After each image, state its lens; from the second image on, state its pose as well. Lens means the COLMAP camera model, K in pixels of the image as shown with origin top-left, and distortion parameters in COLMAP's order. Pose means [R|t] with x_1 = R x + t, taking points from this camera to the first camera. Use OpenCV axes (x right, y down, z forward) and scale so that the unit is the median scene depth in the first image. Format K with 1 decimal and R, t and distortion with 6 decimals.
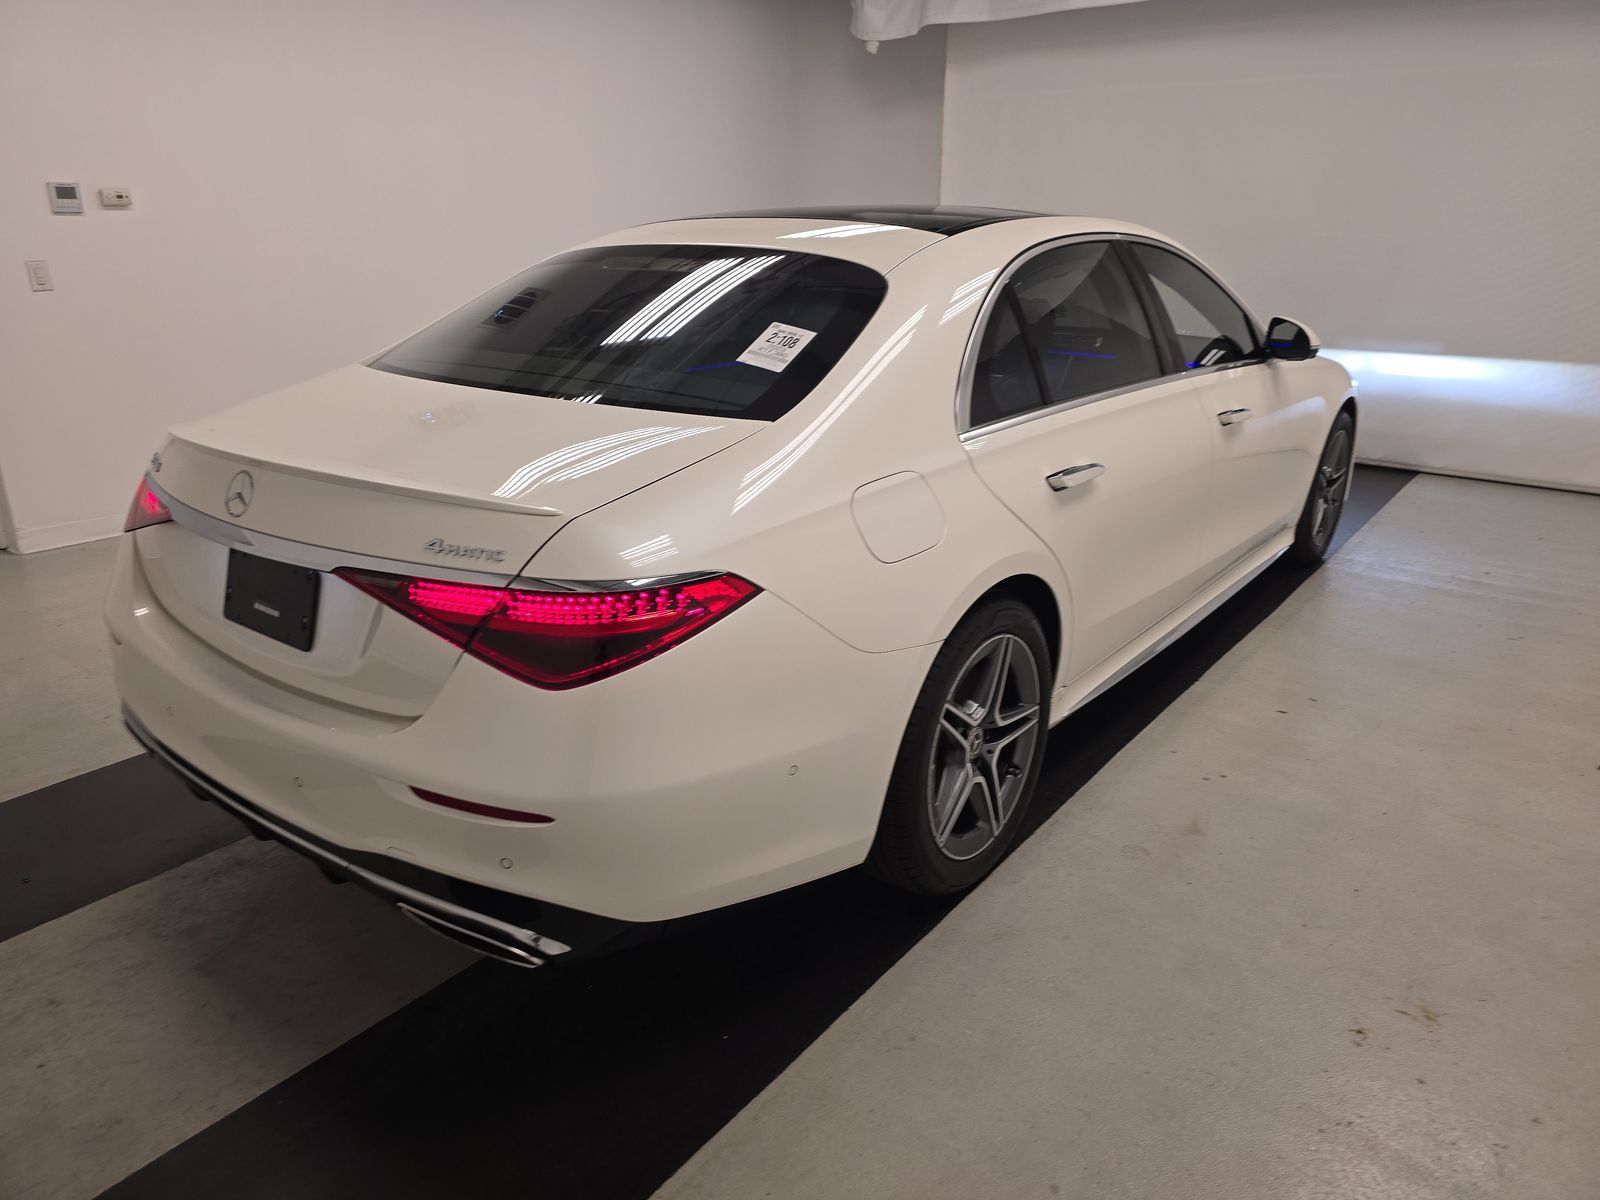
lens RADIAL K [[1080.1, 0, 800.0], [0, 1080.1, 567.8], [0, 0, 1]] dist [-0.002121, -0.001031]
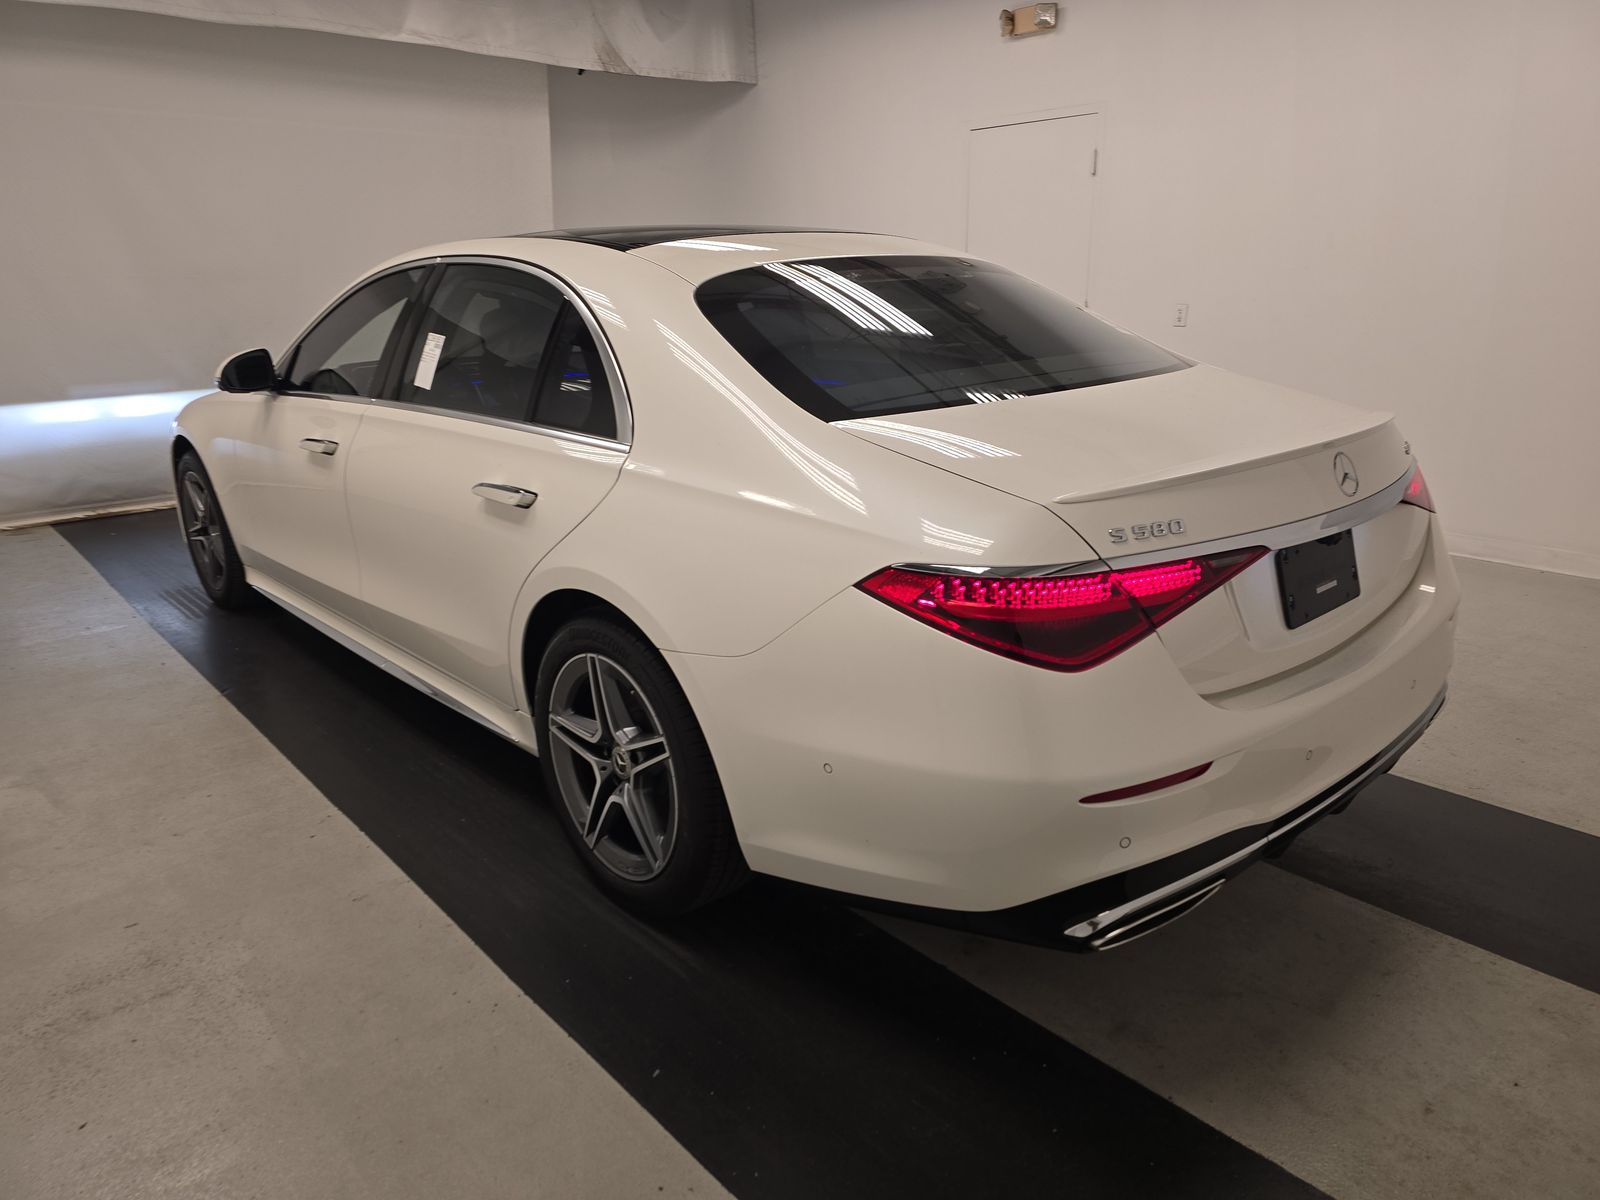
lens RADIAL K [[1096.1, 0, 800.0], [0, 1096.1, 600.0], [0, 0, 1]] dist [0.000584, 0.000029]
pose [[0.183438, -0.281511, 0.941861, -1.483158], [0.302030, 0.927916, 0.218519, -0.308986], [-0.935483, 0.244386, 0.255240, 1.141955]]
